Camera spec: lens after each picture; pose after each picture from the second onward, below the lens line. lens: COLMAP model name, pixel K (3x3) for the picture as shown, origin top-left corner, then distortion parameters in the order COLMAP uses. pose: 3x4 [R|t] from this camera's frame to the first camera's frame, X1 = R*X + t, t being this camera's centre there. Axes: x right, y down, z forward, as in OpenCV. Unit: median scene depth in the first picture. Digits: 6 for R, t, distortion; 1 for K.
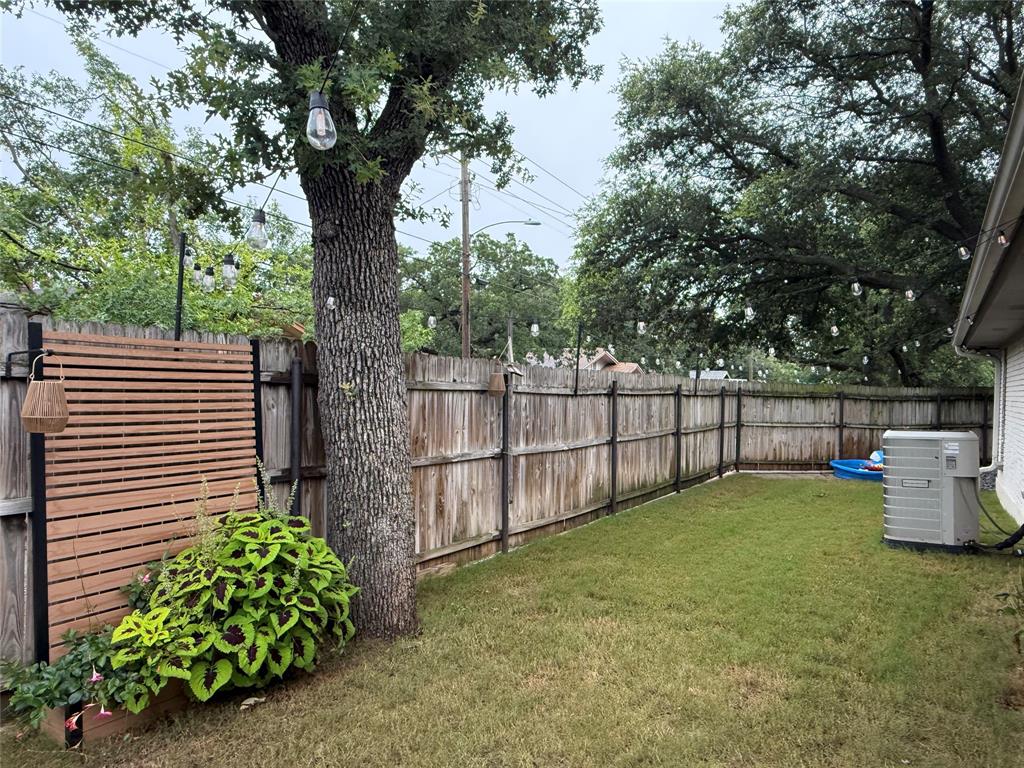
lens RADIAL K [[658.8, 0, 512.0], [0, 658.8, 387.4], [0, 0, 1]] dist [-0.002471, 0.002936]
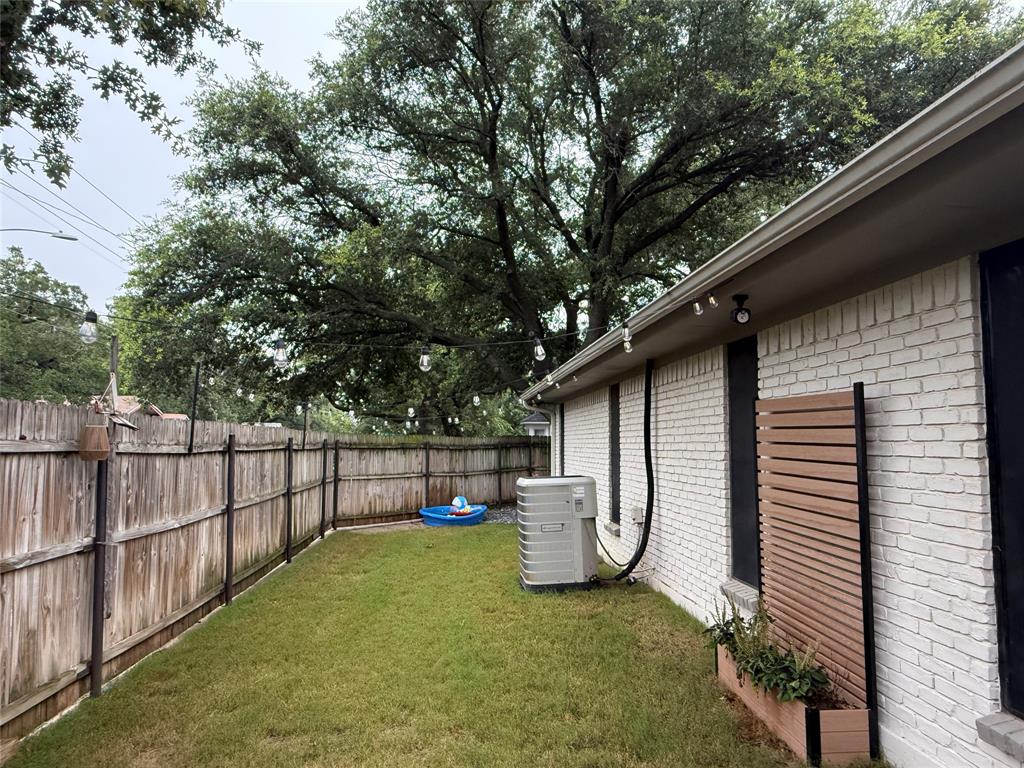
lens RADIAL K [[658.8, 0, 512.0], [0, 658.8, 387.4], [0, 0, 1]] dist [-0.002471, 0.002936]
pose [[0.785558, 0.030926, 0.618015, -0.063409], [0.017964, 0.997190, -0.072734, -0.002368], [-0.618528, 0.068238, 0.782794, 0.121574]]
